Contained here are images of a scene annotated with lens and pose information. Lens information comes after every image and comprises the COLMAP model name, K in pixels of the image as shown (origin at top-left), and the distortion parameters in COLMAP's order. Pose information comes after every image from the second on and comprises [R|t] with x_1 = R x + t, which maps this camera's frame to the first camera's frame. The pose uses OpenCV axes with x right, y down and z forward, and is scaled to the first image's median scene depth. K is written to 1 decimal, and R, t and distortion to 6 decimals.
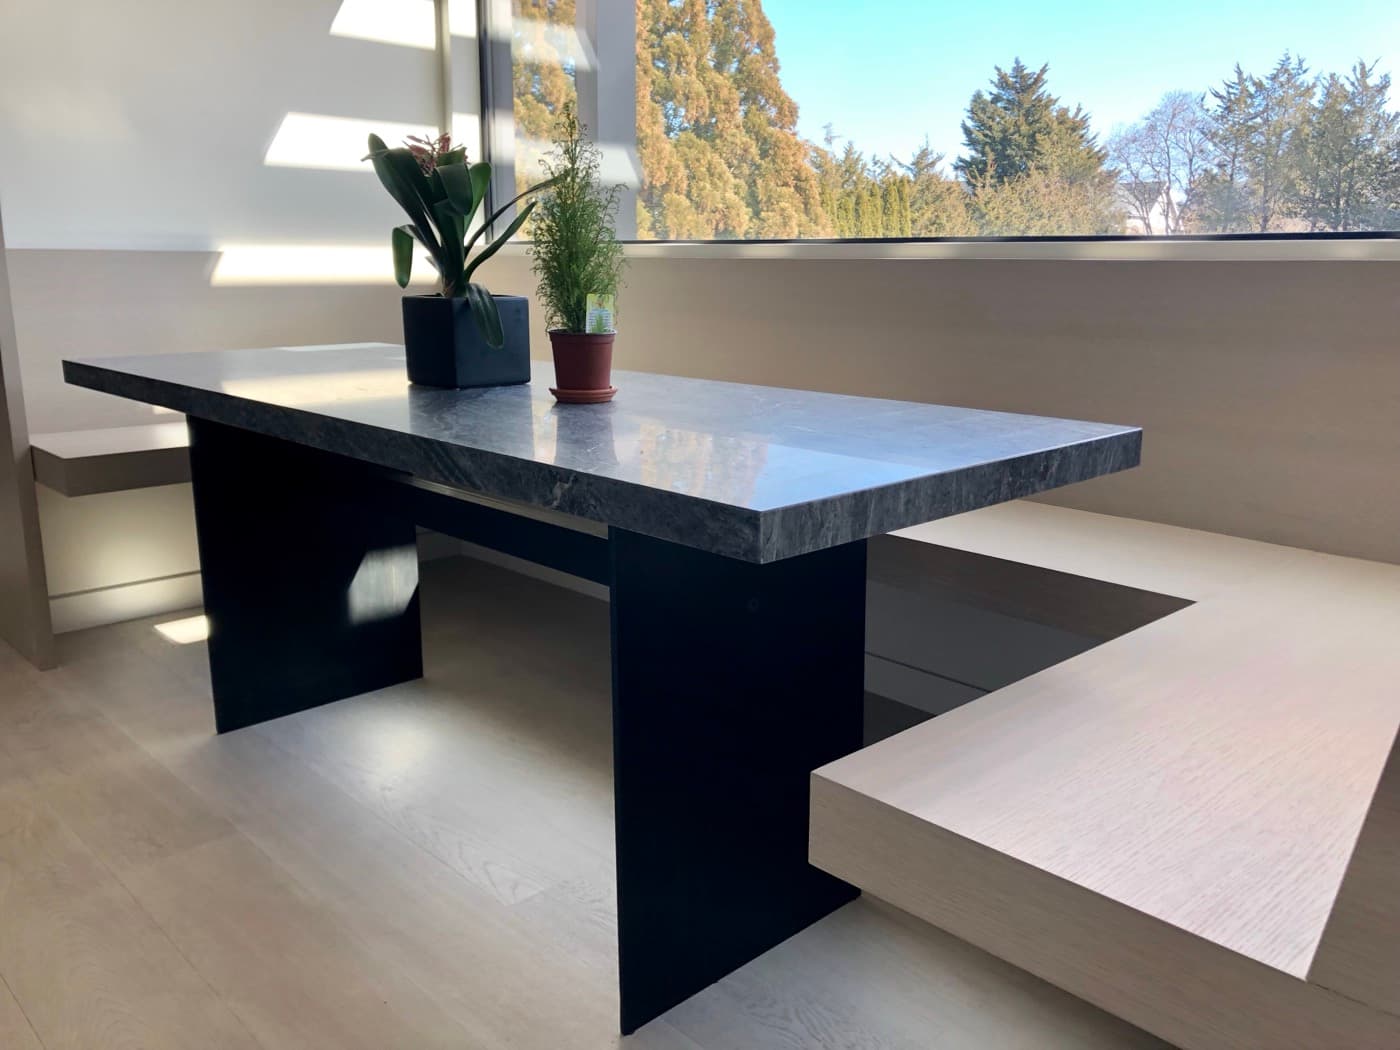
lens RADIAL K [[1132.5, 0, 704.4], [0, 1132.5, 513.5], [0, 0, 1]] dist [0.057034, -0.048447]
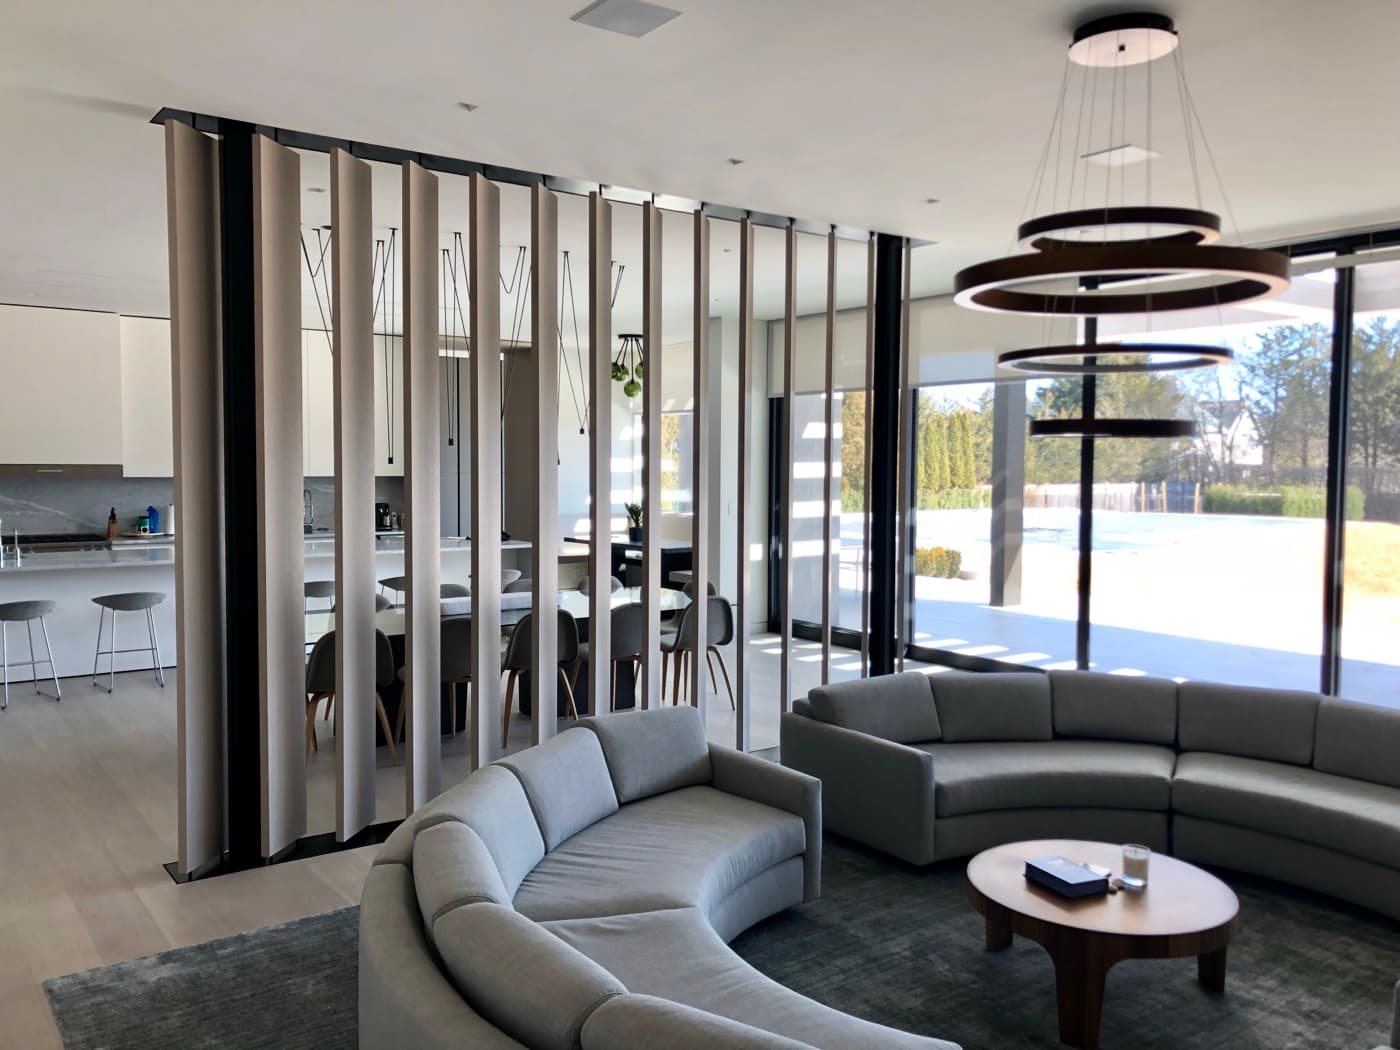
lens RADIAL K [[1137.9, 0, 705.9], [0, 1137.9, 519.9], [0, 0, 1]] dist [0.060632, -0.062195]
pose [[0.992379, 0.001064, -0.123220, 0.032197], [-0.021839, 0.985652, -0.167373, 0.028070], [0.121274, 0.168789, 0.978163, -0.175091]]
